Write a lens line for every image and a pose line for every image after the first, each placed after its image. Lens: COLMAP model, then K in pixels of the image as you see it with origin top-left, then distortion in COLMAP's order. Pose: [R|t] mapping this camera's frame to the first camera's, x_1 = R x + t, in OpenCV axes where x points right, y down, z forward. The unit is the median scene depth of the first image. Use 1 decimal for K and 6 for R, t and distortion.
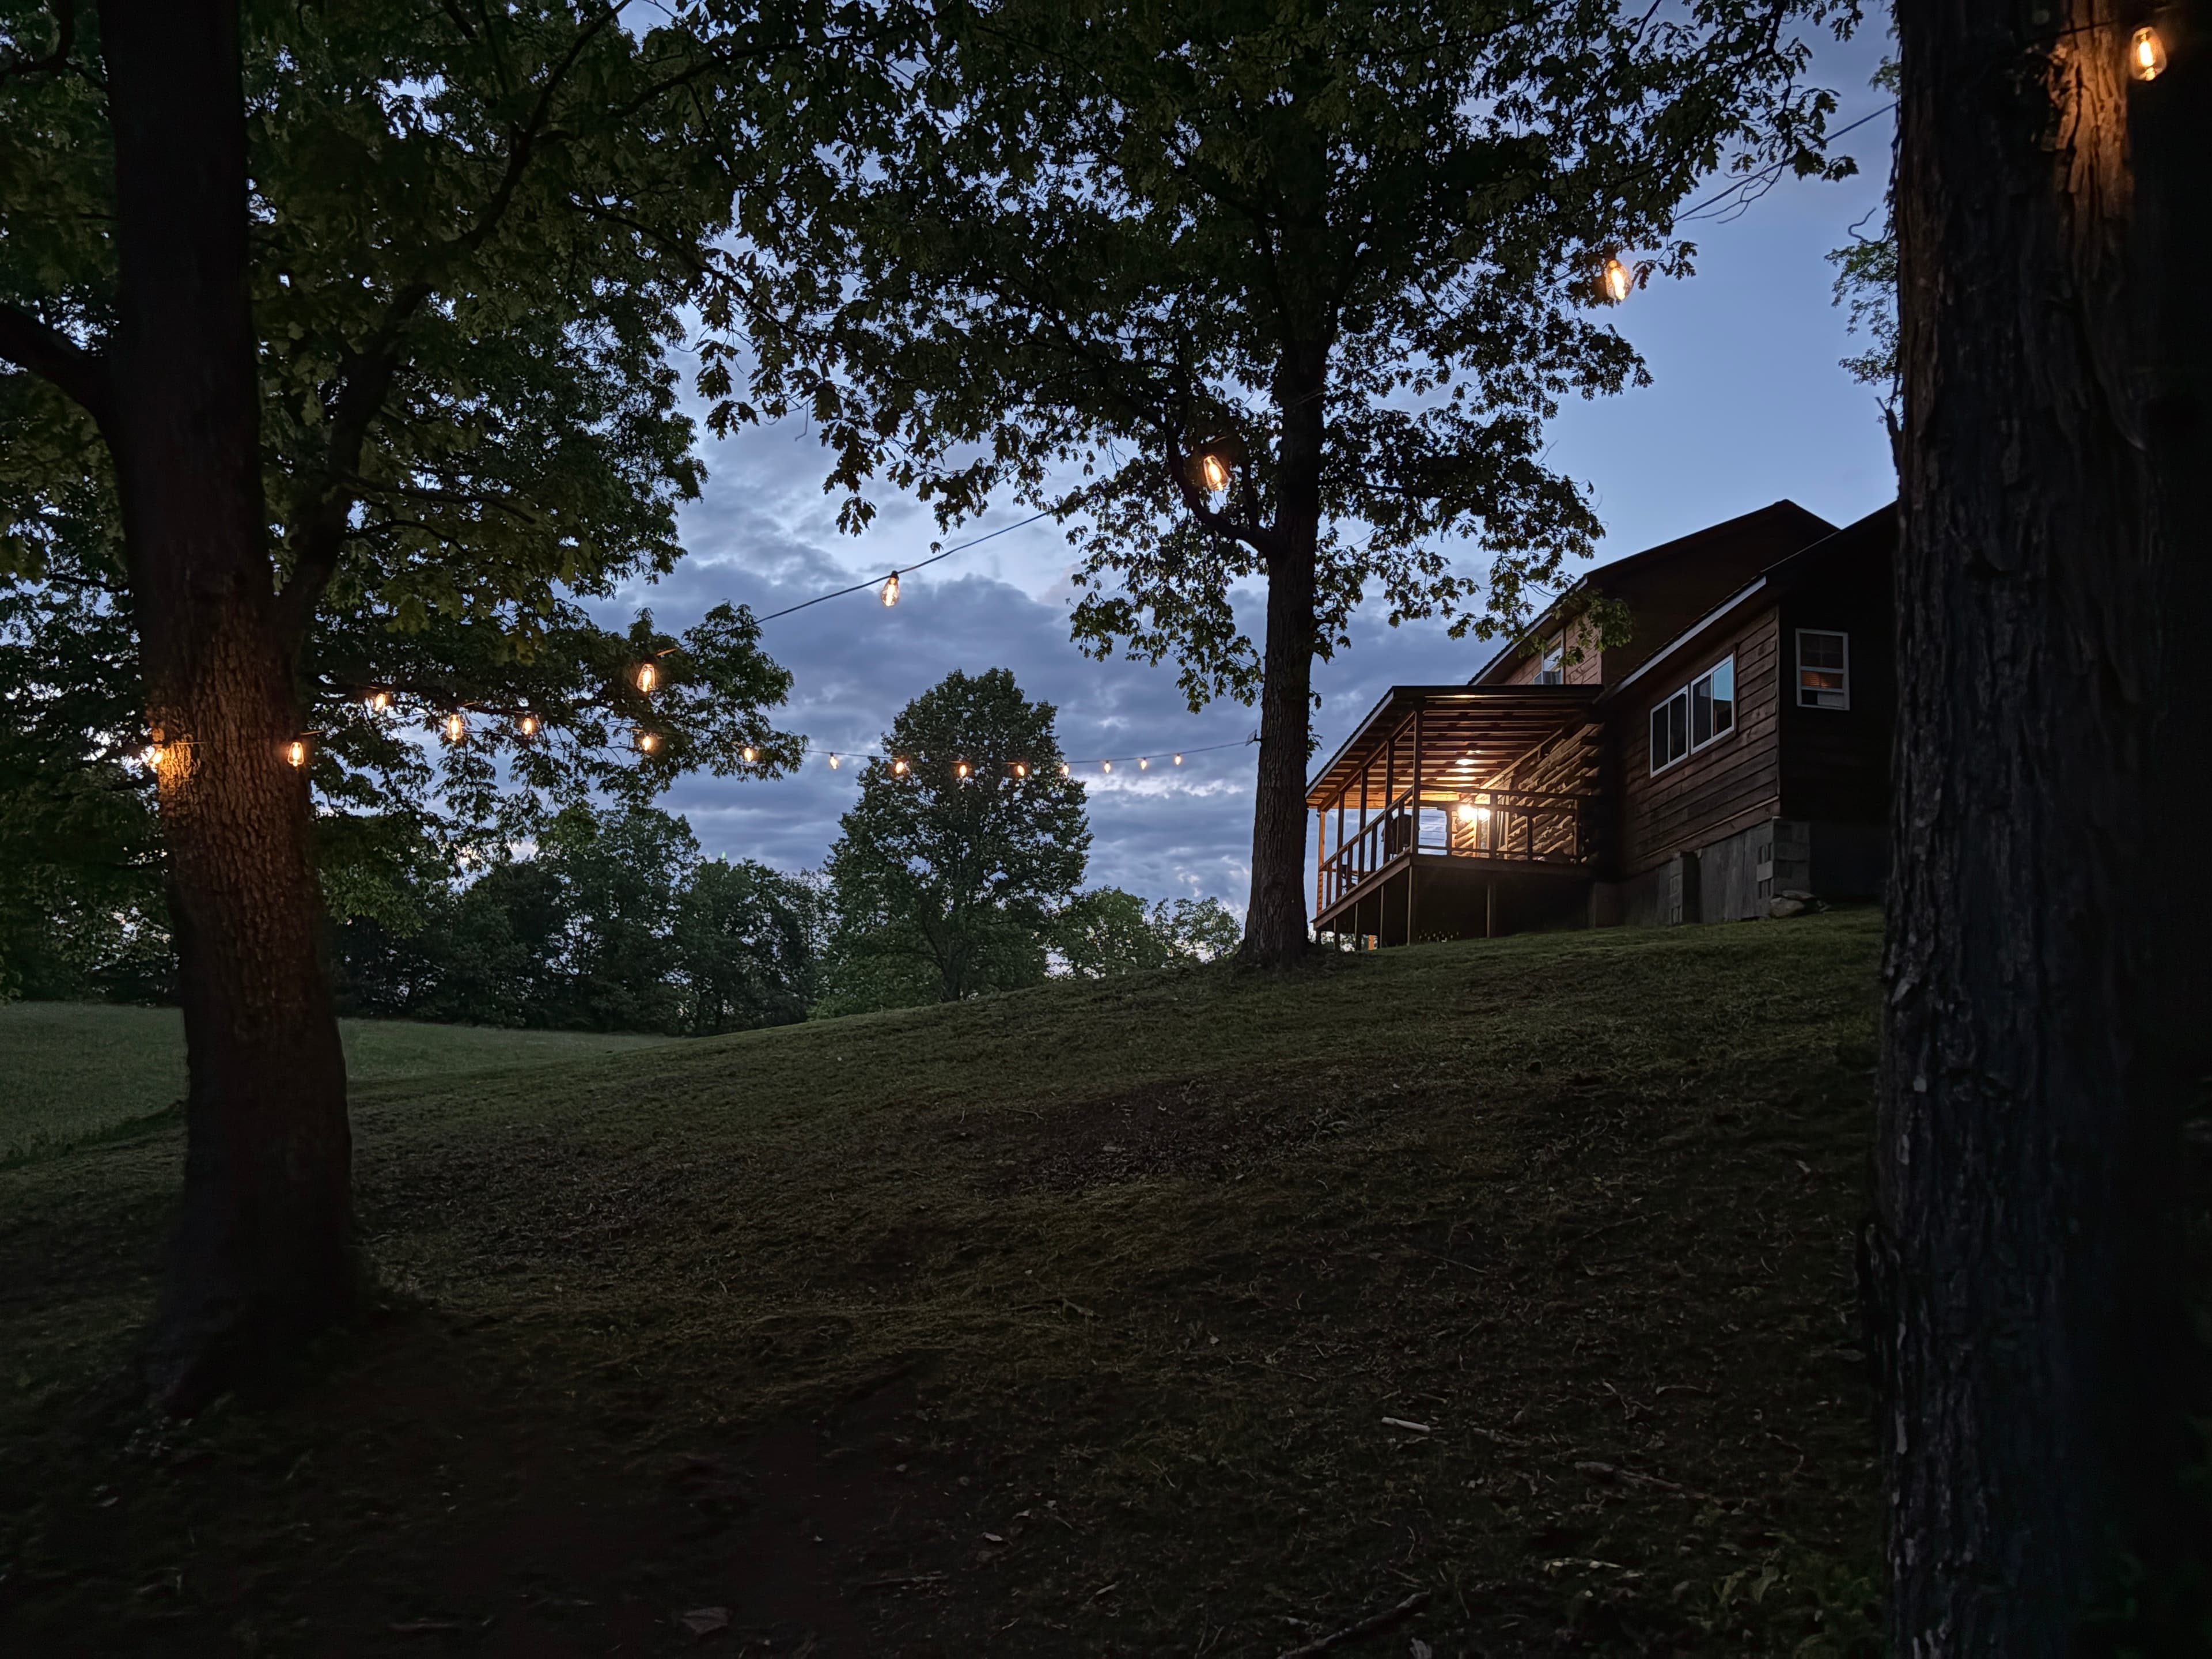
lens RADIAL K [[1691.0, 0, 1106.0], [0, 1691.0, 829.5], [0, 0, 1]] dist [0.126975, -0.176577]
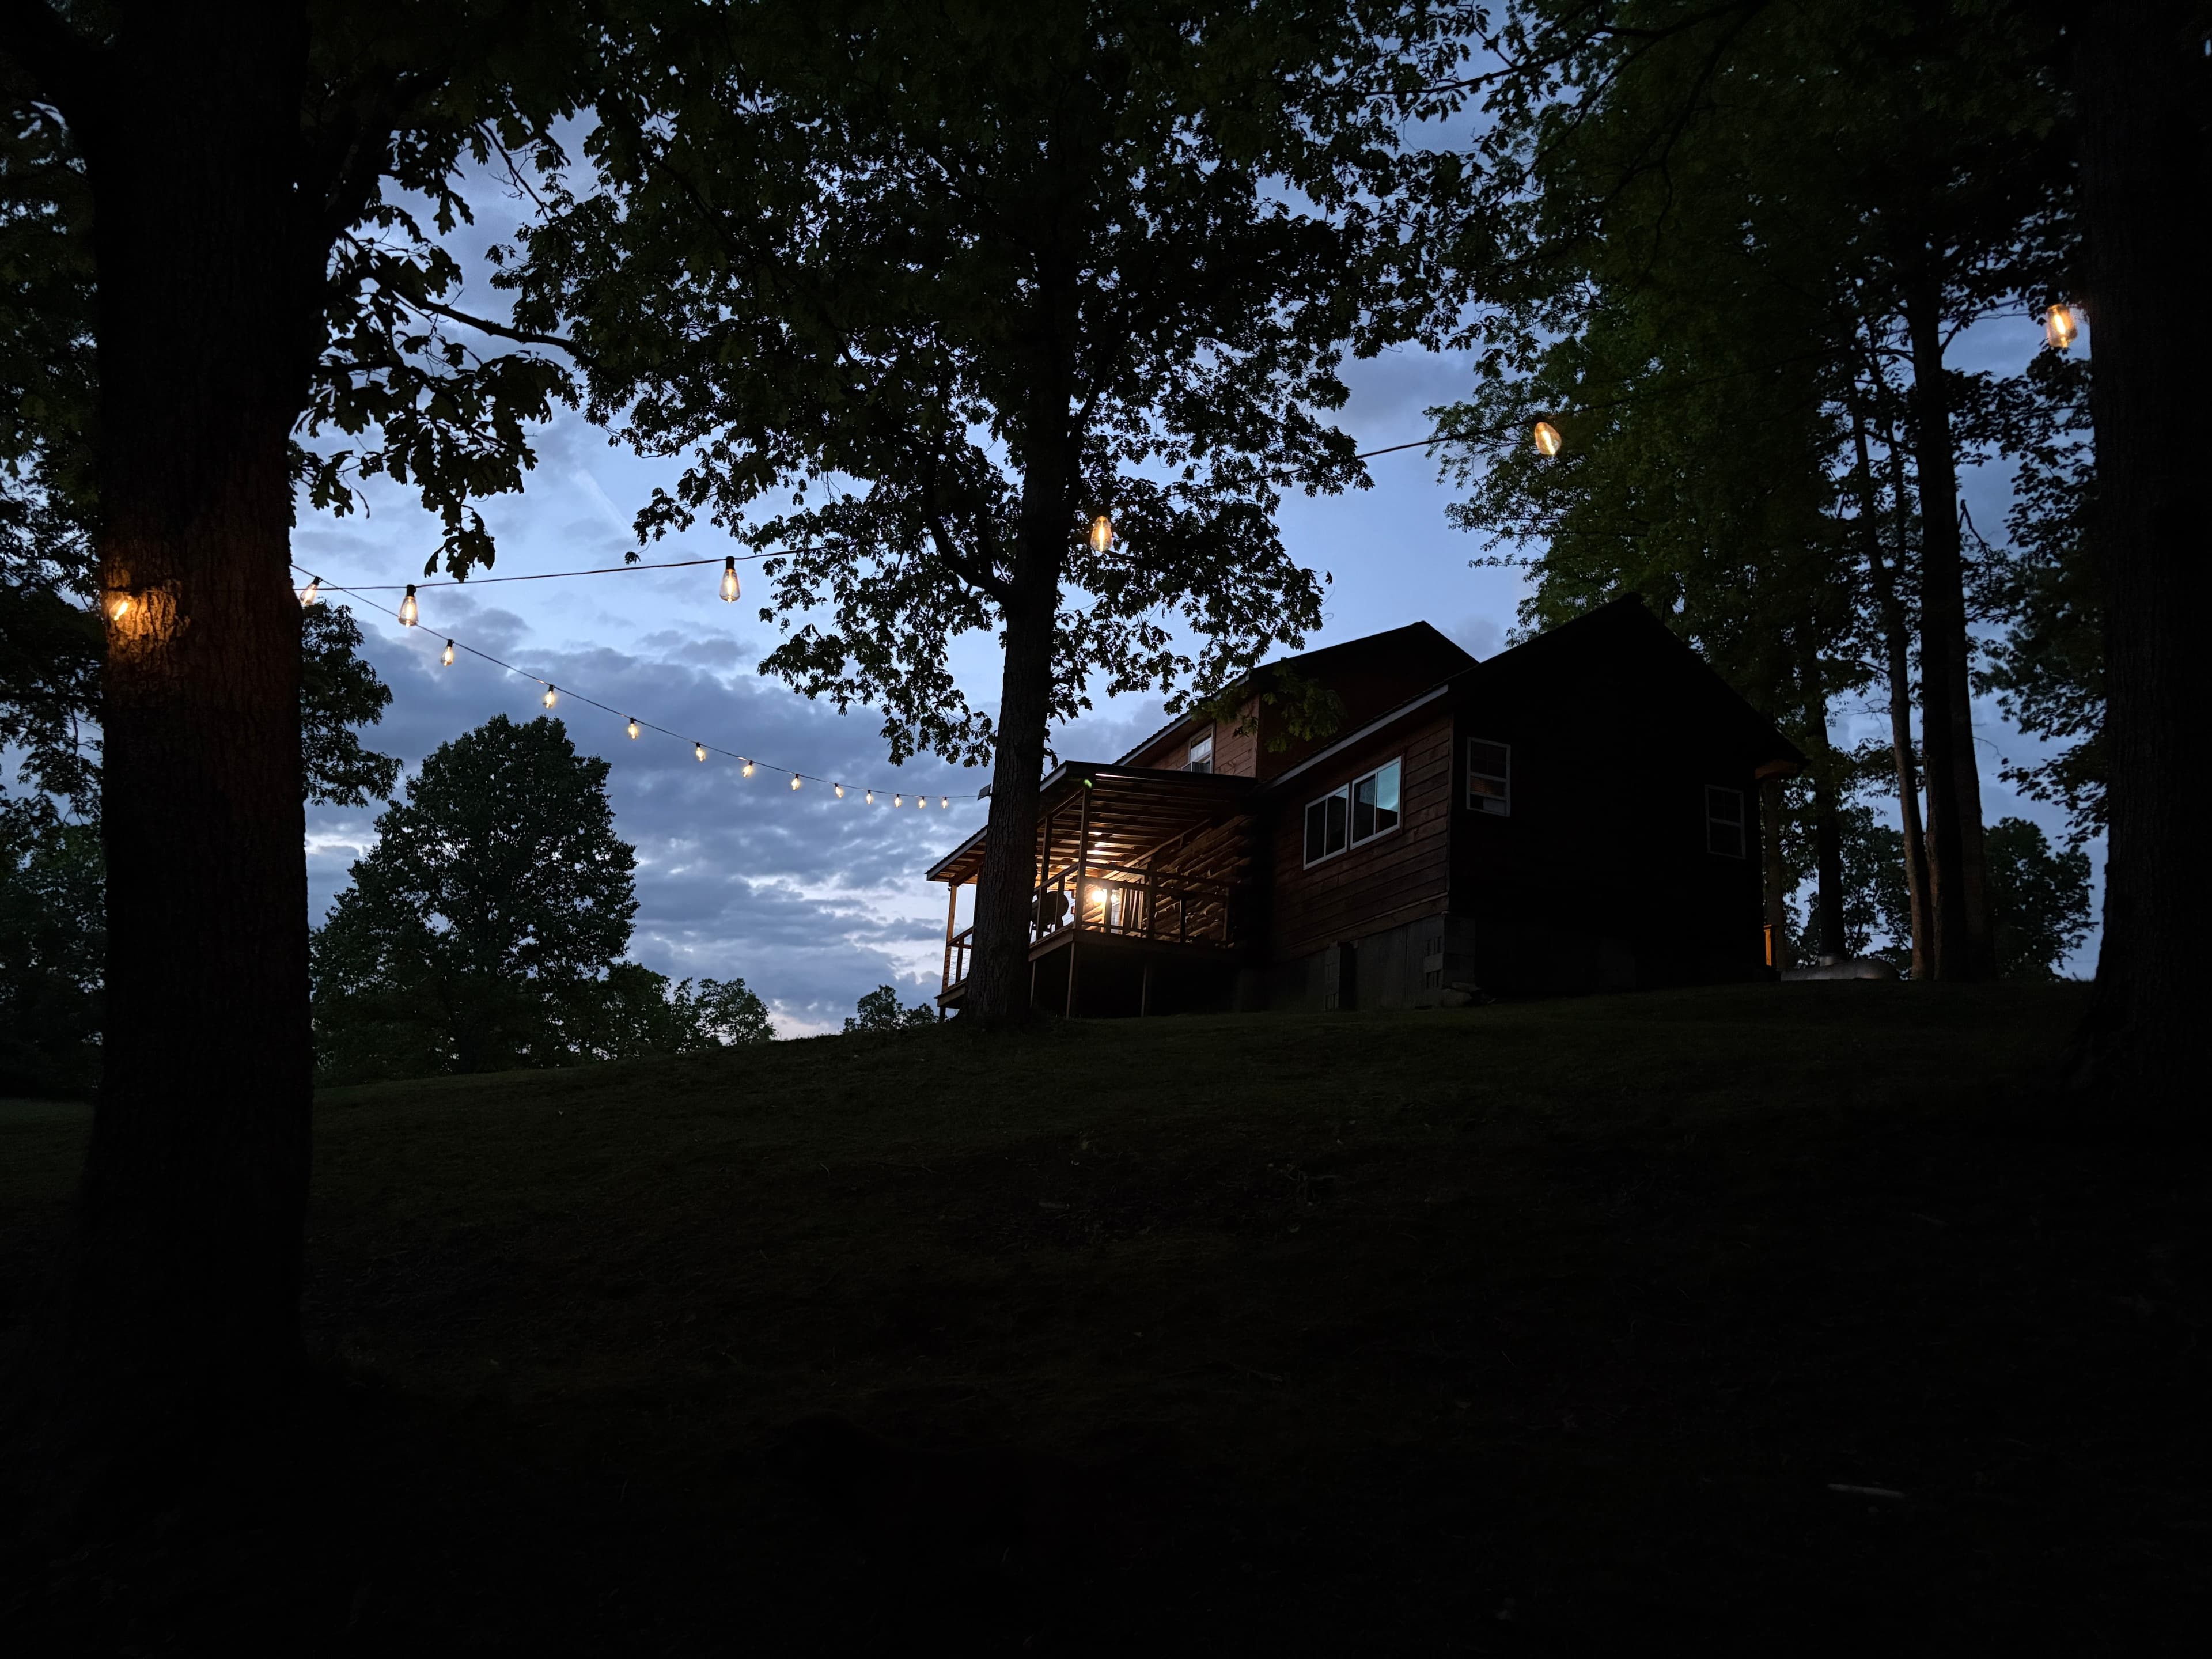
lens RADIAL K [[1691.0, 0, 1106.0], [0, 1691.0, 829.5], [0, 0, 1]] dist [0.126975, -0.176577]
pose [[0.955175, 0.076307, 0.286039, -0.100094], [-0.060744, 0.996169, -0.062907, 0.018654], [-0.289743, 0.042712, 0.956151, 0.055237]]
